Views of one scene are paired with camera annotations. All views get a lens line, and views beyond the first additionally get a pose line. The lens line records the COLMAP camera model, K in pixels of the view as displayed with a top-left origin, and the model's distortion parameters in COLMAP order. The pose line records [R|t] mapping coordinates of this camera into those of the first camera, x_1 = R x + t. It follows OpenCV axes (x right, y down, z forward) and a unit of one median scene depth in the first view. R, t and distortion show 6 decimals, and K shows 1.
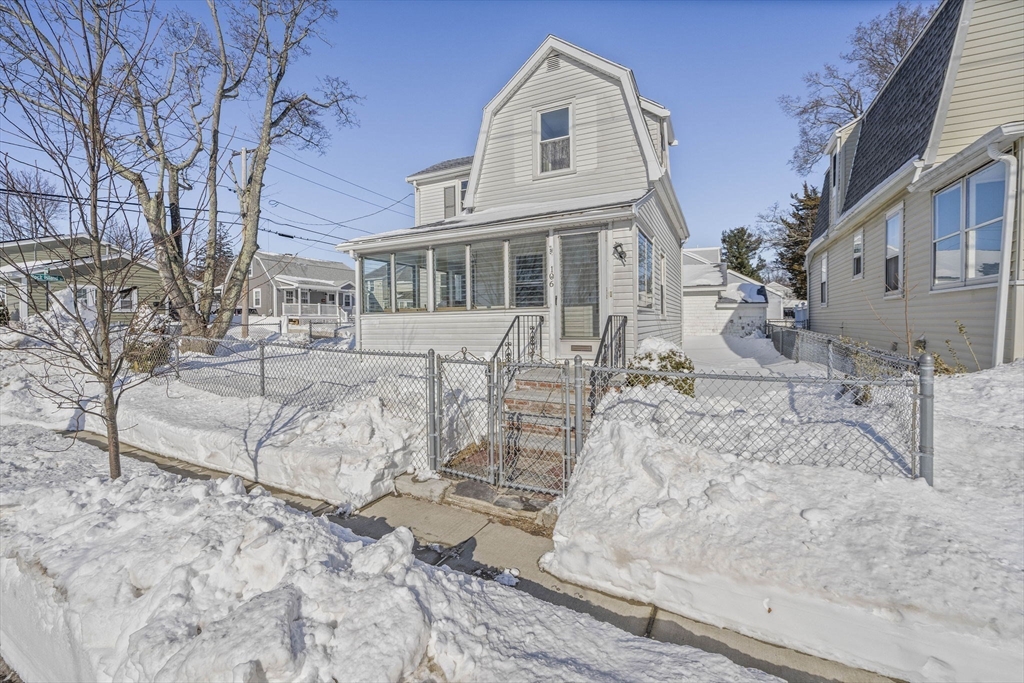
lens RADIAL K [[424.7, 0, 510.7], [0, 424.7, 329.7], [0, 0, 1]] dist [-0.007798, -0.000112]
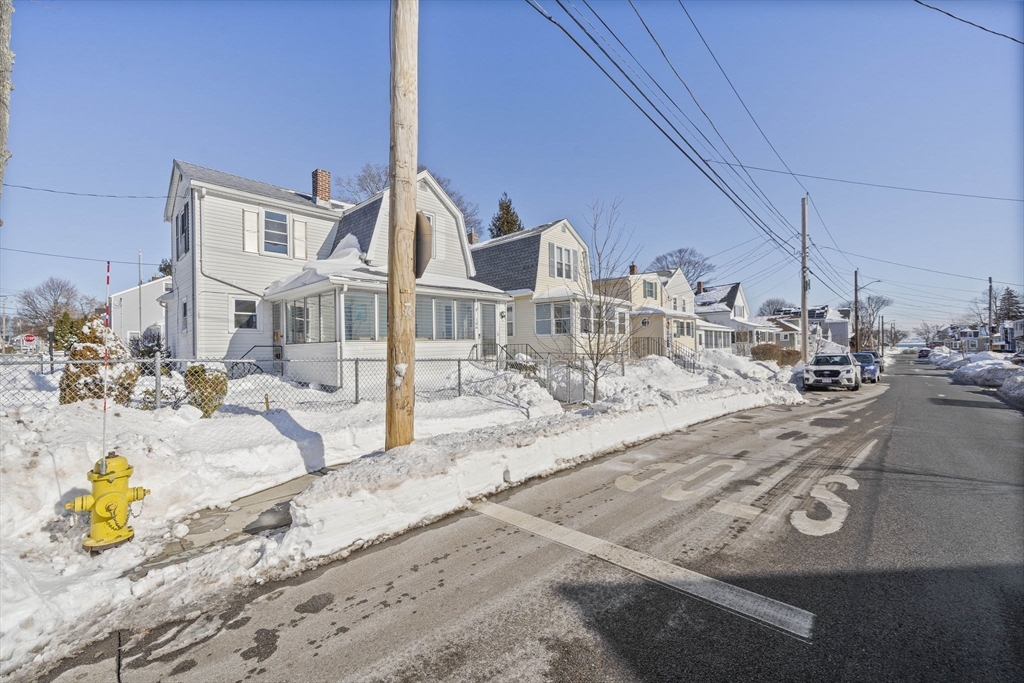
lens RADIAL K [[424.7, 0, 509.3], [0, 424.7, 342.5], [0, 0, 1]] dist [-0.007798, -0.000112]
pose [[0.277644, 0.014856, 0.960569, -1.362282], [0.034003, 0.999102, -0.025280, 0.010266], [-0.960082, 0.039681, 0.276890, 0.273329]]
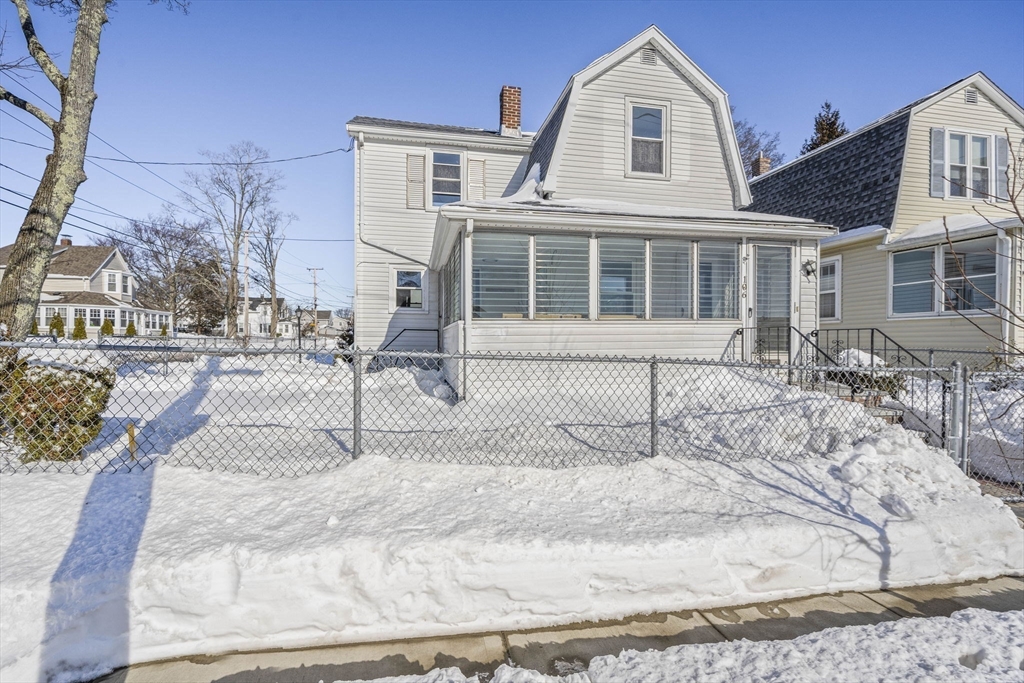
lens RADIAL K [[448.6, 0, 506.1], [0, 448.6, 342.1], [0, 0, 1]] dist [-0.002357, 0.000774]
pose [[0.789329, 0.010101, 0.613887, -0.752966], [0.003660, 0.999769, -0.021156, 0.013068], [-0.613959, 0.018946, 0.789110, 0.438126]]
